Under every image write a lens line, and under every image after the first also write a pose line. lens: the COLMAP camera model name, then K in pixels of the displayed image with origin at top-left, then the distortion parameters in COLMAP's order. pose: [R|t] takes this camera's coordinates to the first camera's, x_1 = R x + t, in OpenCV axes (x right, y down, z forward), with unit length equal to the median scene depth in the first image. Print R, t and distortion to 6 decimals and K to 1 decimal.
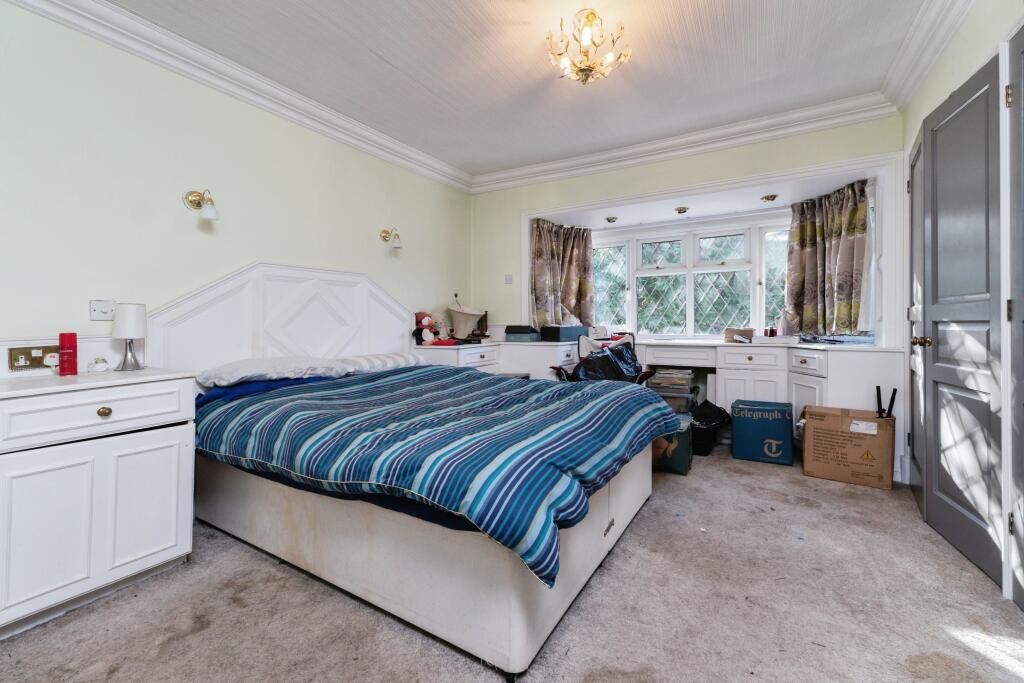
lens RADIAL K [[440.7, 0, 511.5], [0, 440.7, 325.6], [0, 0, 1]] dist [0.001418, 0.000157]
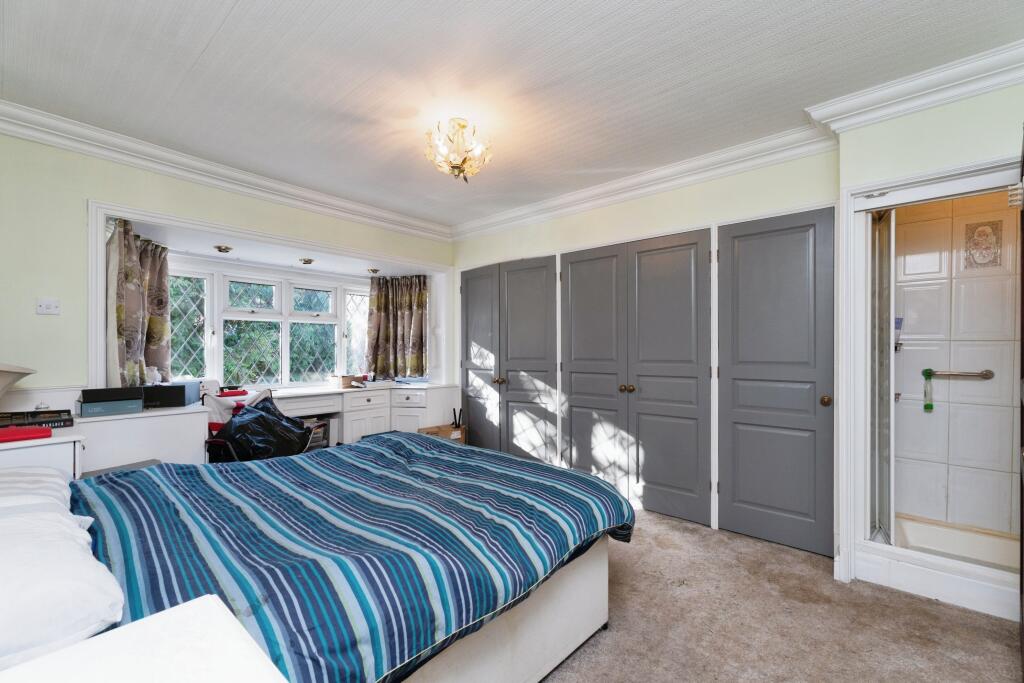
lens RADIAL K [[427.7, 0, 511.2], [0, 427.7, 353.2], [0, 0, 1]] dist [0.000394, 0.000026]
pose [[0.186521, 0.000551, 0.982451, -0.538241], [0.008169, 0.999964, -0.002111, -0.049022], [-0.982417, 0.008419, 0.186510, 0.388819]]
